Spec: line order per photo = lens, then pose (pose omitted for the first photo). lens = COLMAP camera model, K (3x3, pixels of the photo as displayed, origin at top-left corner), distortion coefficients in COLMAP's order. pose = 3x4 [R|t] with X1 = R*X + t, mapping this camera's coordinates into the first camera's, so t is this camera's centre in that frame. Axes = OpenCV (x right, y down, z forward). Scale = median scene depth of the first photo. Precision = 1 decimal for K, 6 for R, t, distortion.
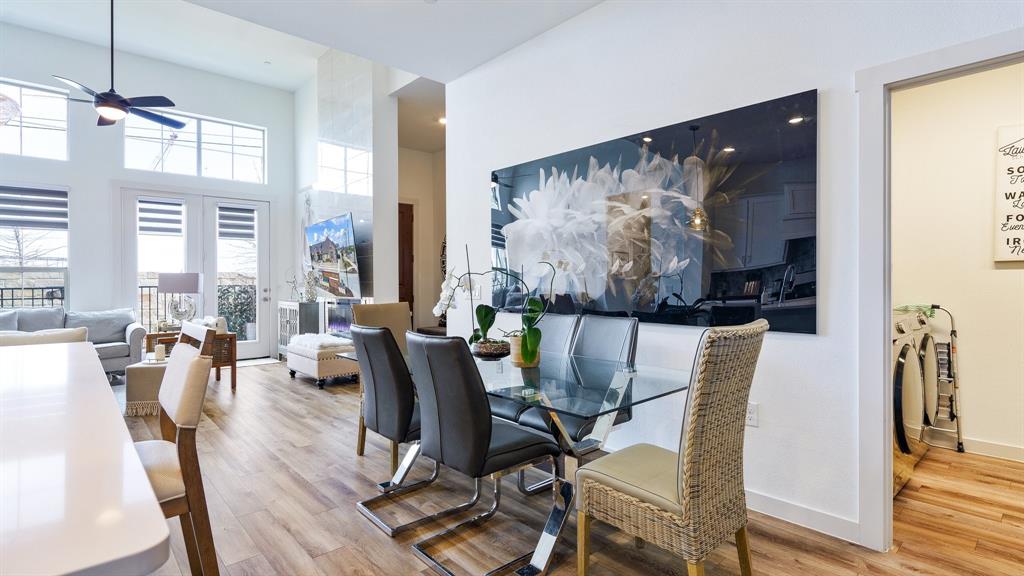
lens RADIAL K [[488.1, 0, 484.4], [0, 488.1, 273.1], [0, 0, 1]] dist [0.023204, -0.000309]
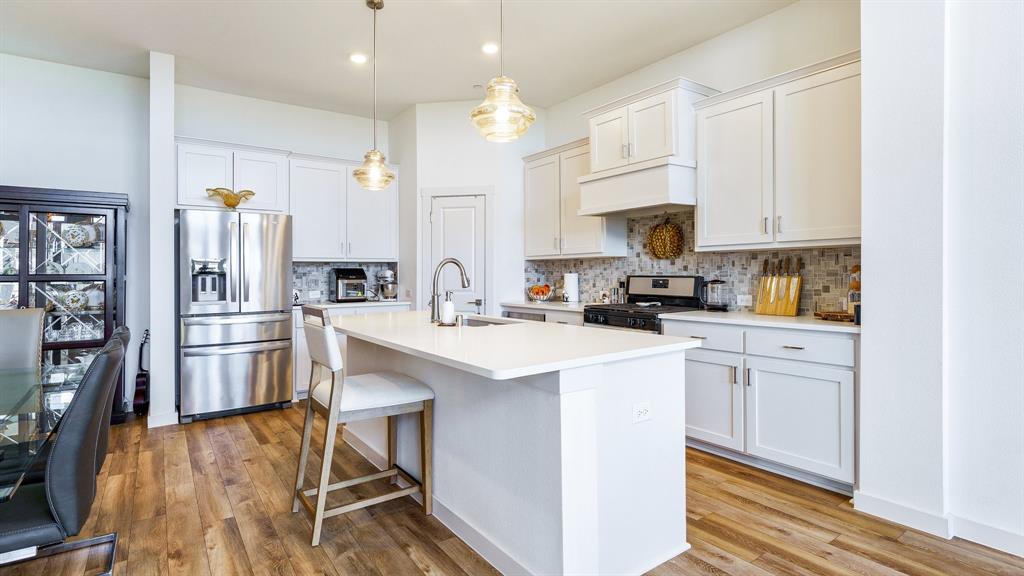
lens RADIAL K [[506.8, 0, 490.1], [0, 506.8, 263.3], [0, 0, 1]] dist [0.003171, 0.000163]
pose [[-0.992755, 0.018715, 0.118688, -0.481349], [0.014726, 0.999300, -0.034399, 0.013751], [-0.119248, -0.032402, -0.992336, 0.934930]]
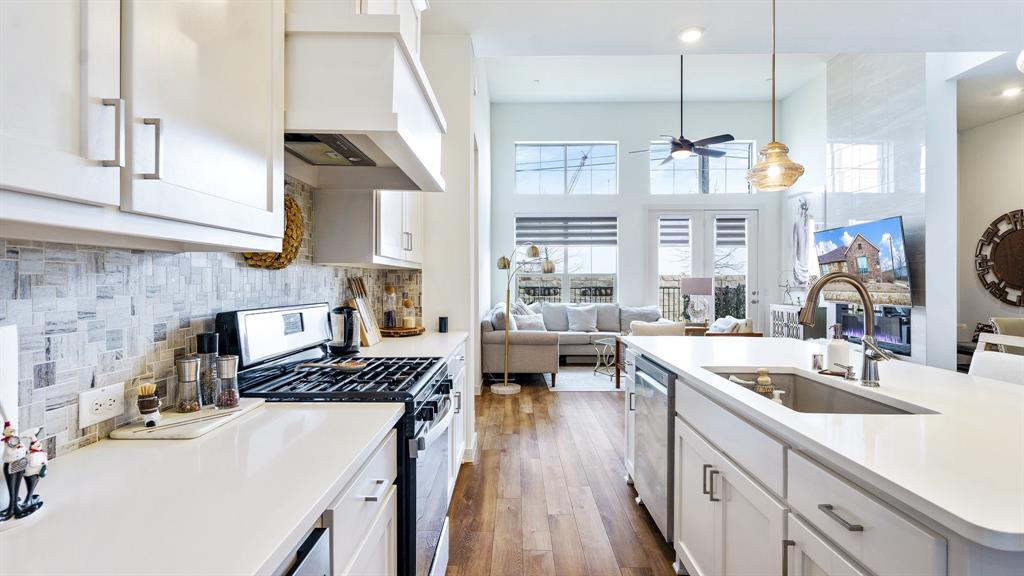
lens RADIAL K [[478.0, 0, 501.6], [0, 478.0, 277.2], [0, 0, 1]] dist [-0.019319, -0.000226]
pose [[0.739148, 0.003634, -0.673533, -0.276953], [0.002469, 0.999964, 0.008104, -0.018715], [0.673539, -0.007653, 0.739112, -0.256324]]
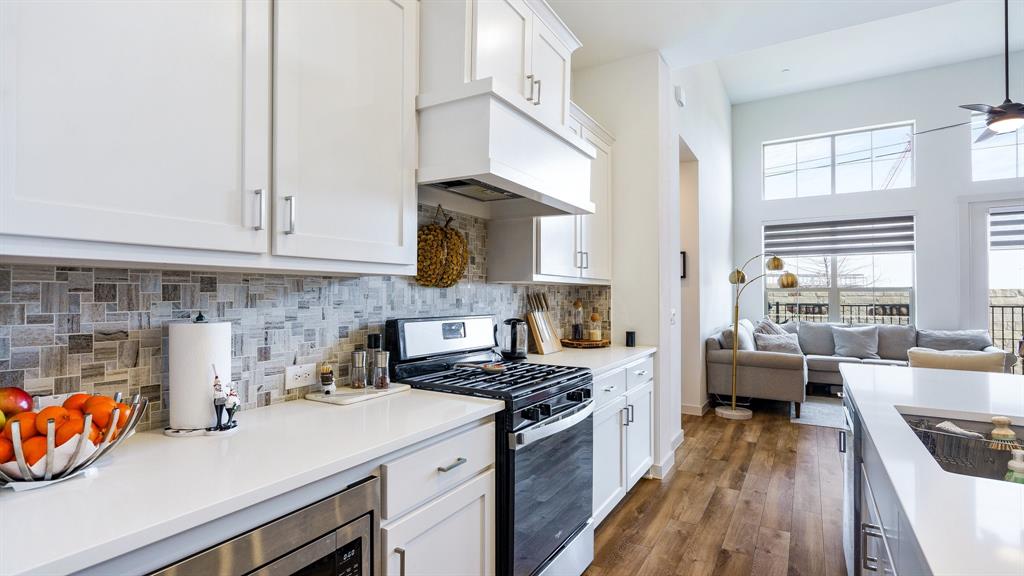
lens RADIAL K [[466.0, 0, 512.2], [0, 466.0, 289.4], [0, 0, 1]] dist [-0.000762, 0.000276]
pose [[0.294260, -0.005684, -0.955708, -0.183580], [0.011387, 0.999932, -0.002441, -0.018779], [0.955657, -0.010165, 0.294305, -0.164709]]
